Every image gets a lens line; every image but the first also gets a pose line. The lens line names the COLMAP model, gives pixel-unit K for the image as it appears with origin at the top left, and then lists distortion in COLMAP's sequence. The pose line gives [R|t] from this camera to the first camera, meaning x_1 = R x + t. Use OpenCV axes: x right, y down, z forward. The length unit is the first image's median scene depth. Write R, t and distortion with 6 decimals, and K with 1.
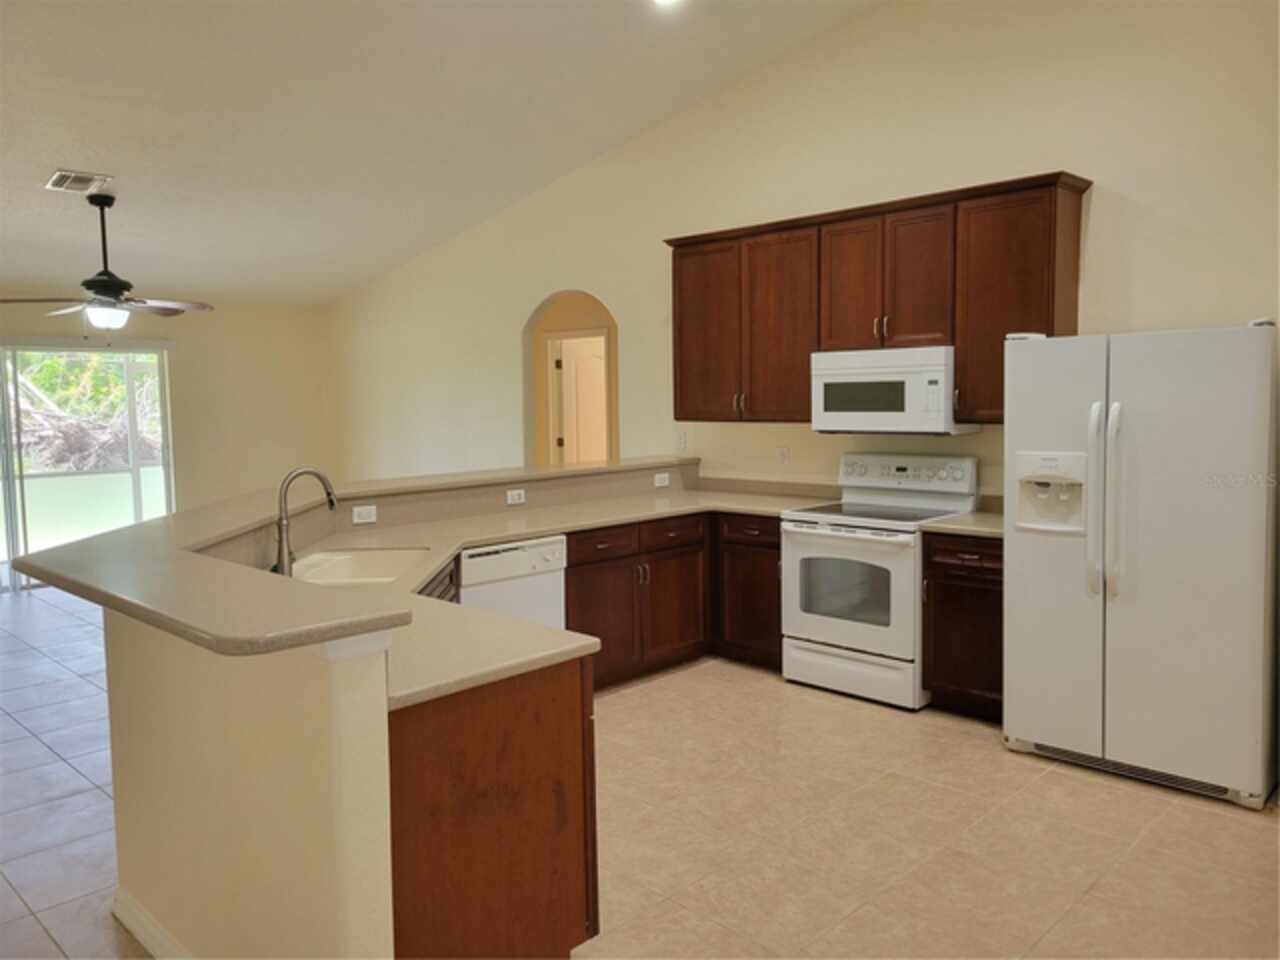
lens RADIAL K [[968.0, 0, 640.0], [0, 968.0, 480.0], [0, 0, 1]] dist [0.104105, 0.000138]
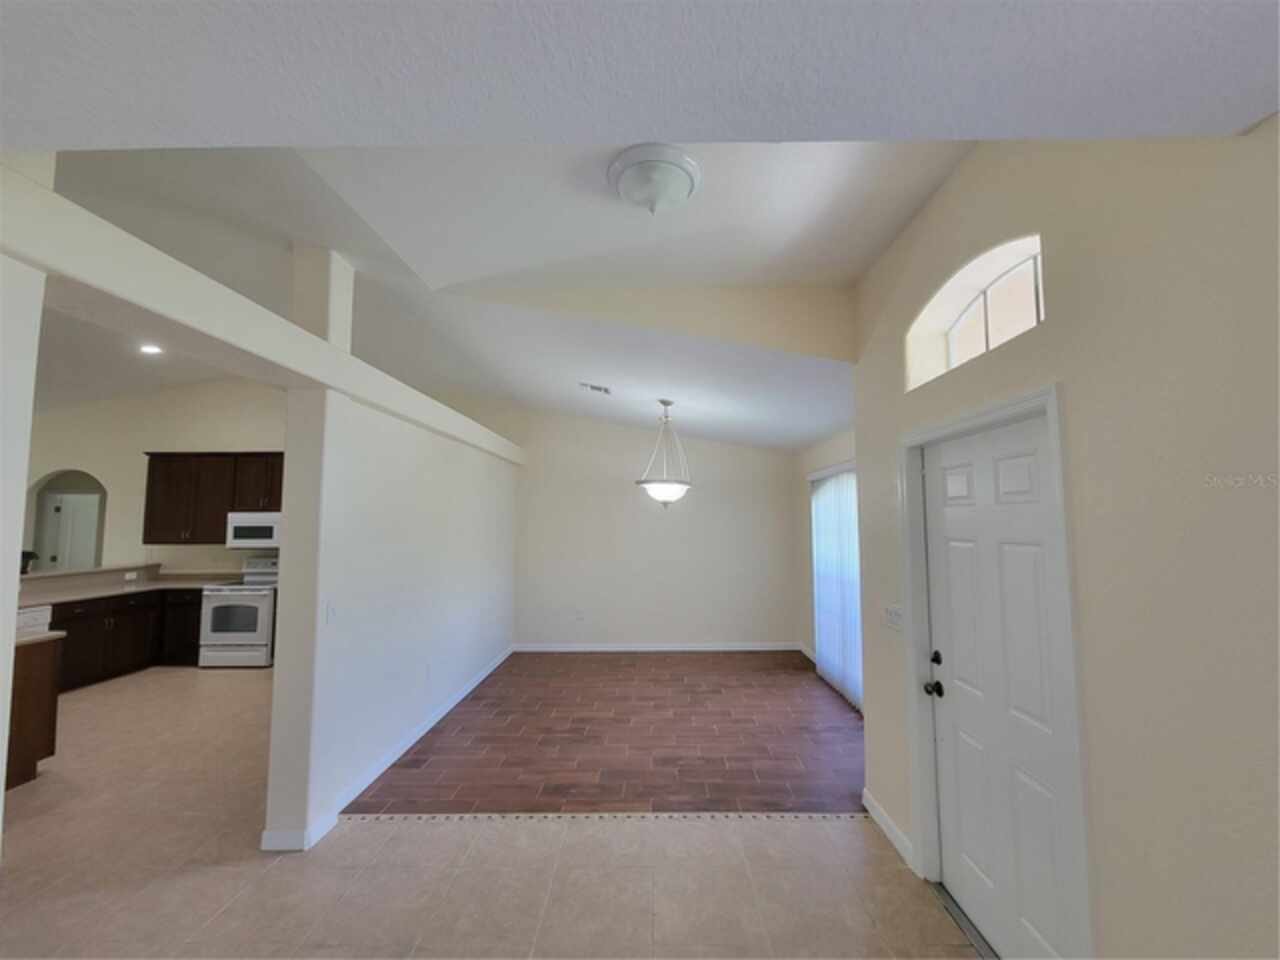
lens RADIAL K [[519.8, 0, 640.0], [0, 519.8, 480.0], [0, 0, 1]] dist [-0.001322, -0.000493]
pose [[0.725739, 0.063120, 0.685069, 0.043196], [0.055569, 0.987150, -0.149821, 0.025091], [-0.685722, 0.146799, 0.712906, -0.492168]]
